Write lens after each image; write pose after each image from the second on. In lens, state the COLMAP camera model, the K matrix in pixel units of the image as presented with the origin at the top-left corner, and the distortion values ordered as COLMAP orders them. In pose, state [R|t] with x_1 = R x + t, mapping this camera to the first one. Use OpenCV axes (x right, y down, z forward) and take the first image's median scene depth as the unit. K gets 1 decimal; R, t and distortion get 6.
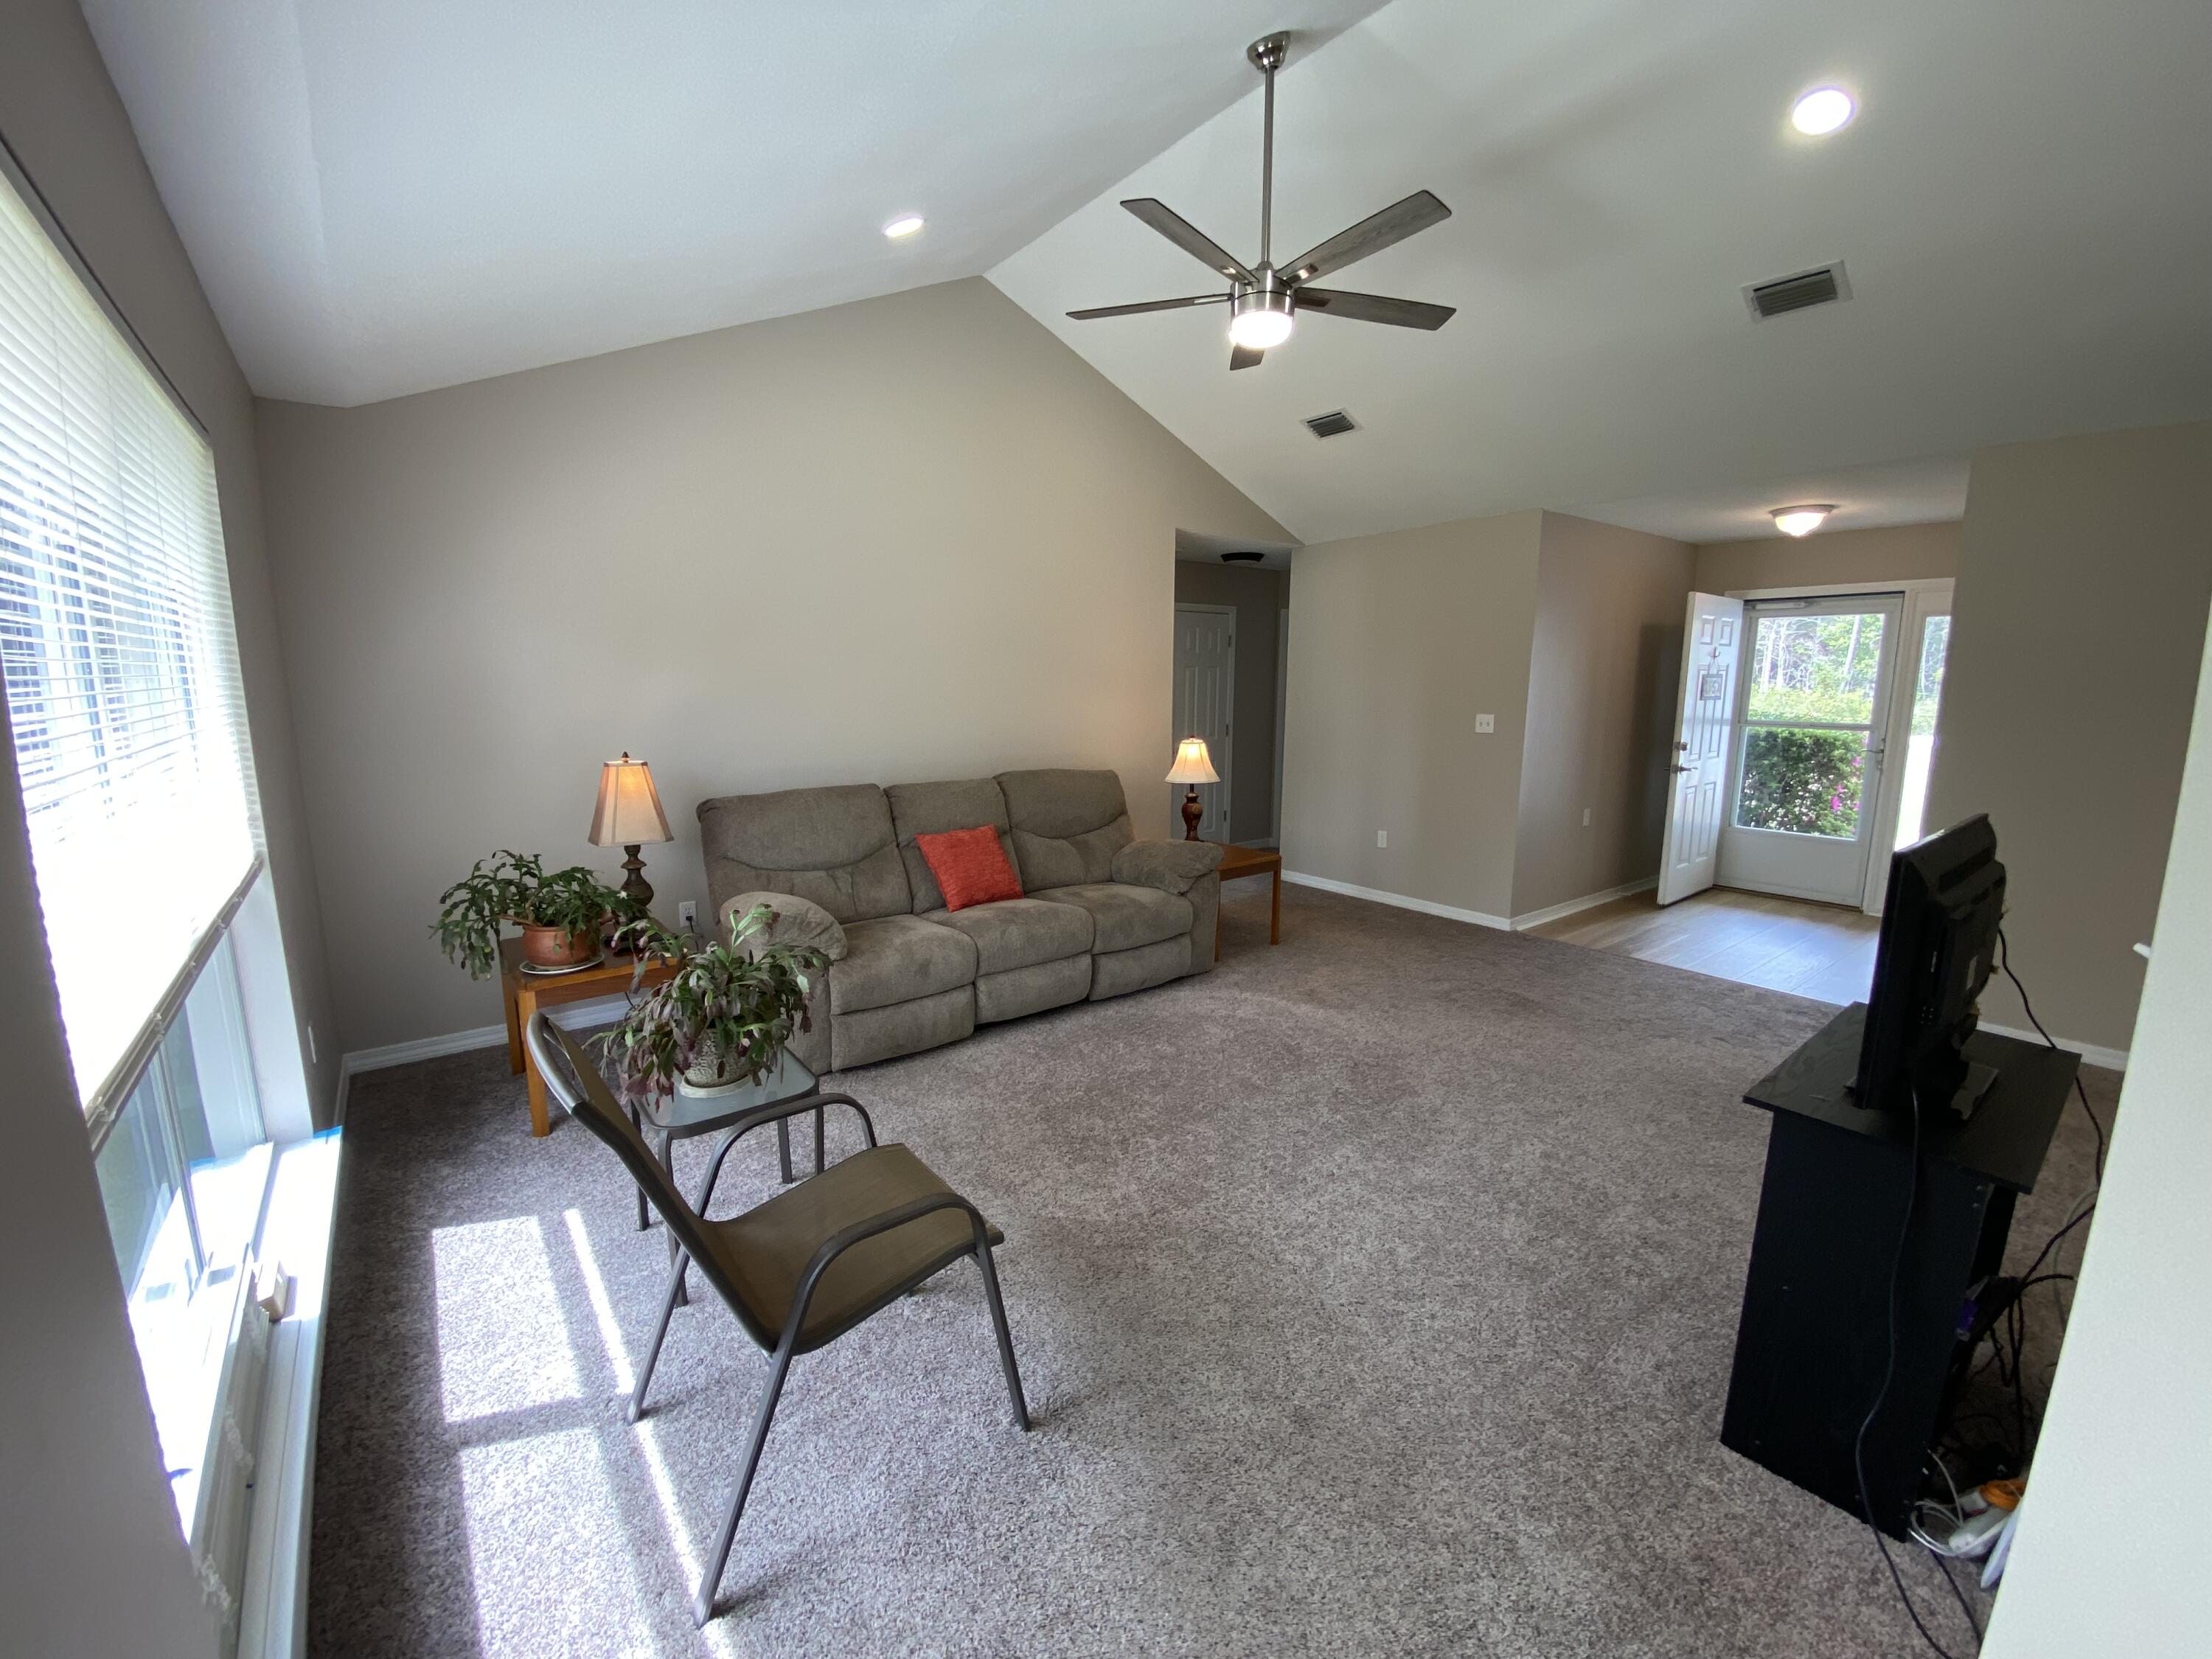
lens RADIAL K [[895.3, 0, 1099.4], [0, 895.3, 821.8], [0, 0, 1]] dist [0.010403, -0.016787]
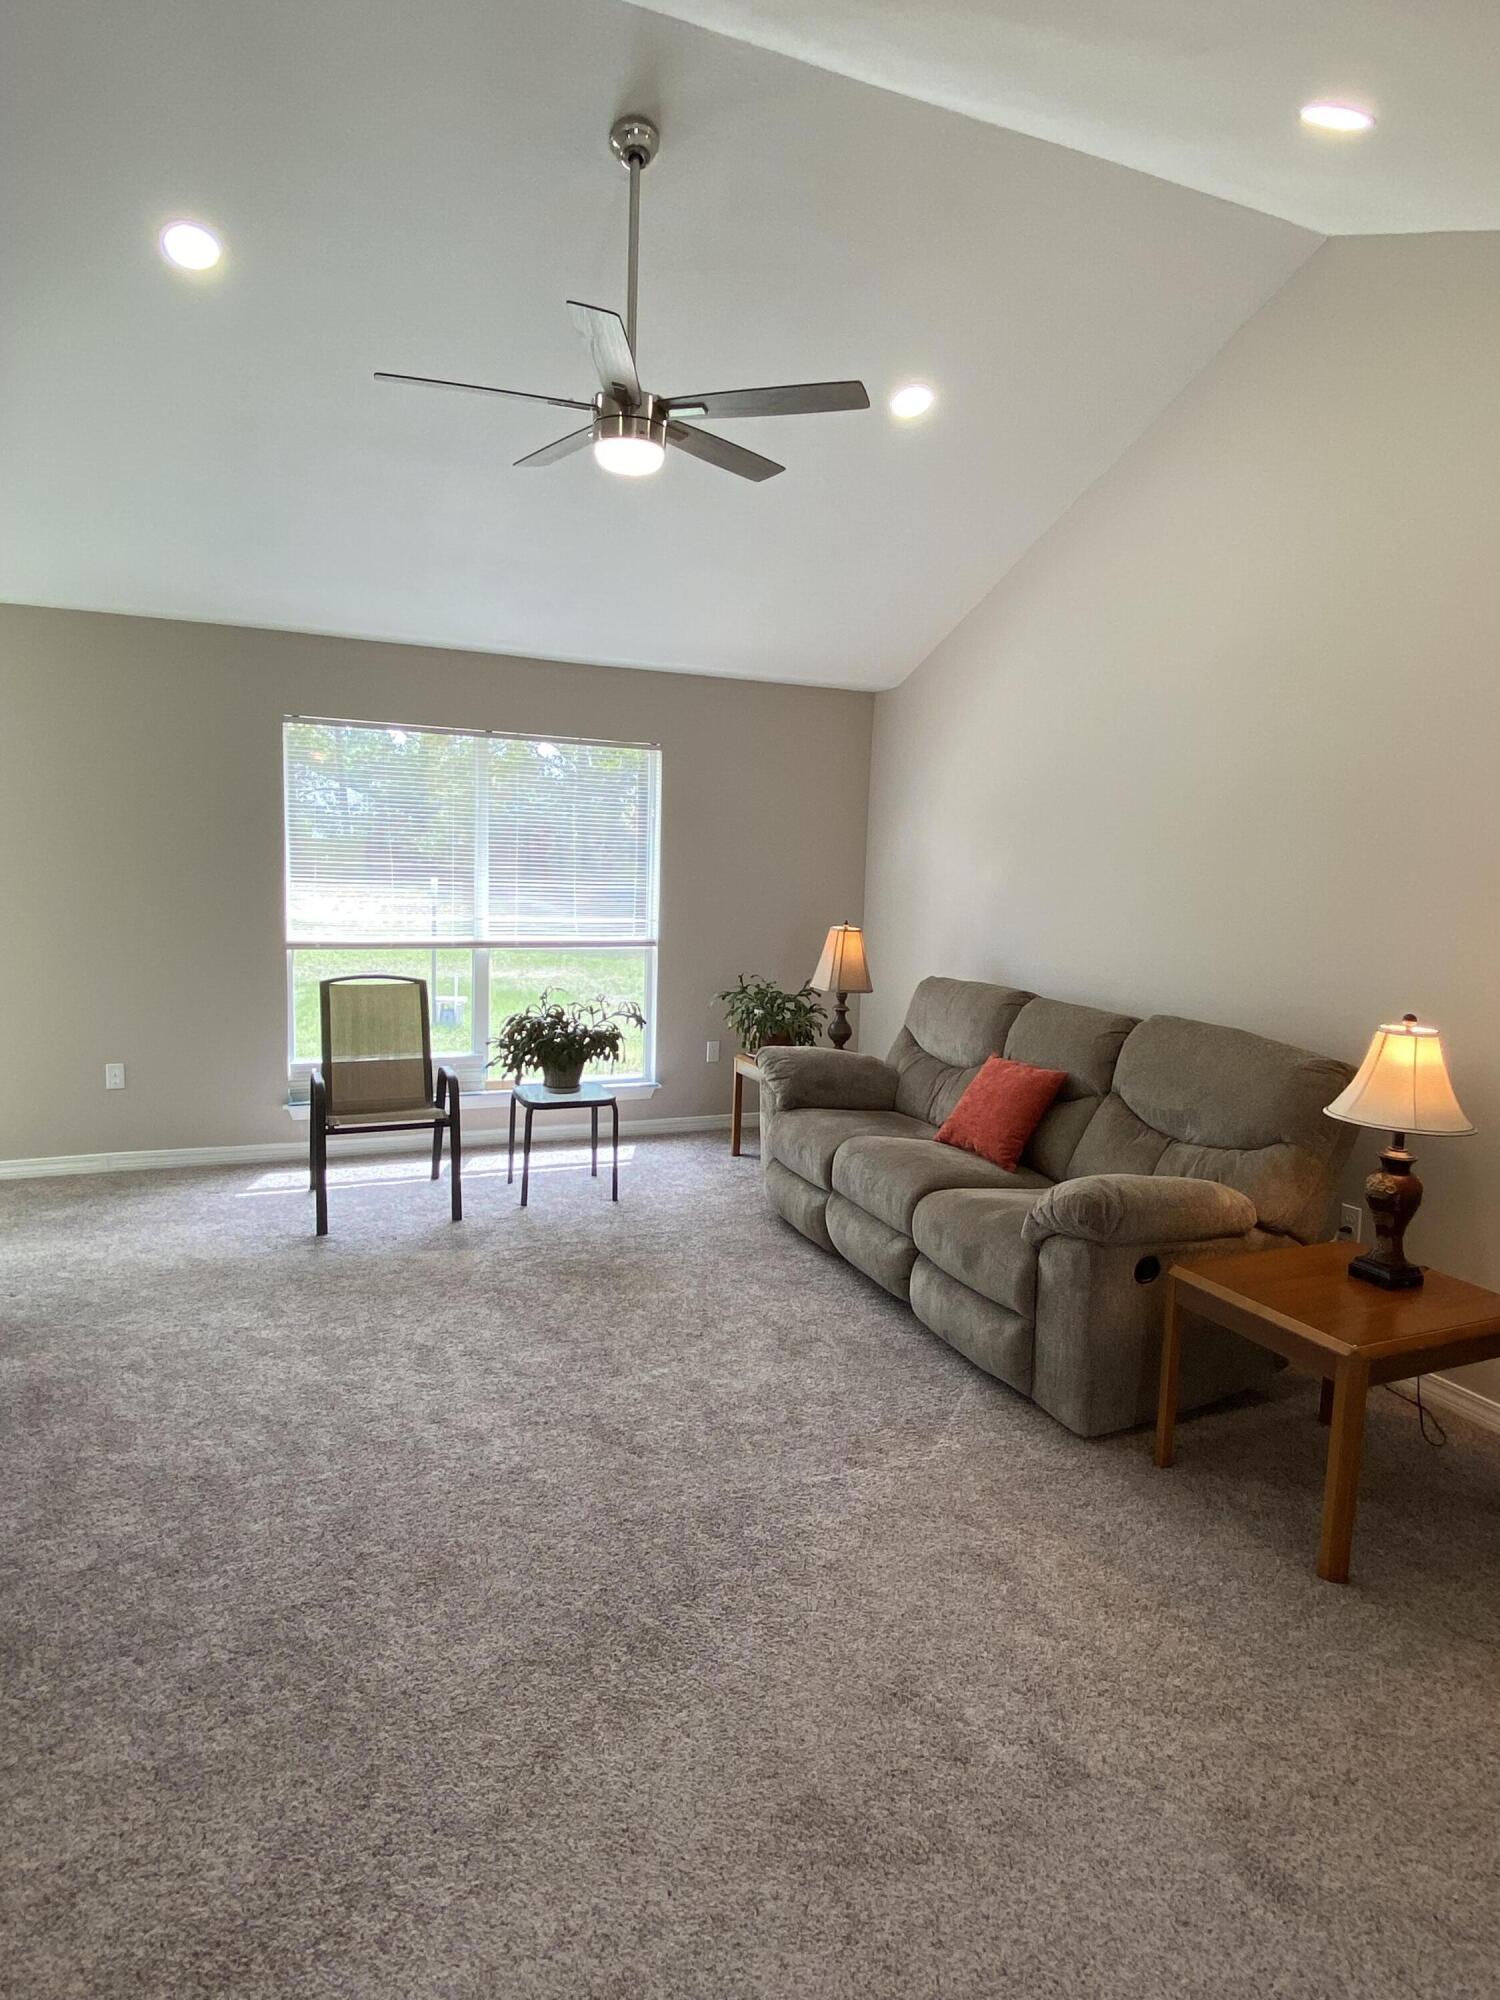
lens RADIAL K [[1151.2, 0, 760.9], [0, 1151.2, 1002.6], [0, 0, 1]] dist [0.006466, -0.013011]
pose [[-0.254068, 0.109114, -0.961012, 1.407624], [-0.192878, 0.967942, 0.160893, -0.262442], [0.947759, 0.226236, -0.224877, 1.663652]]
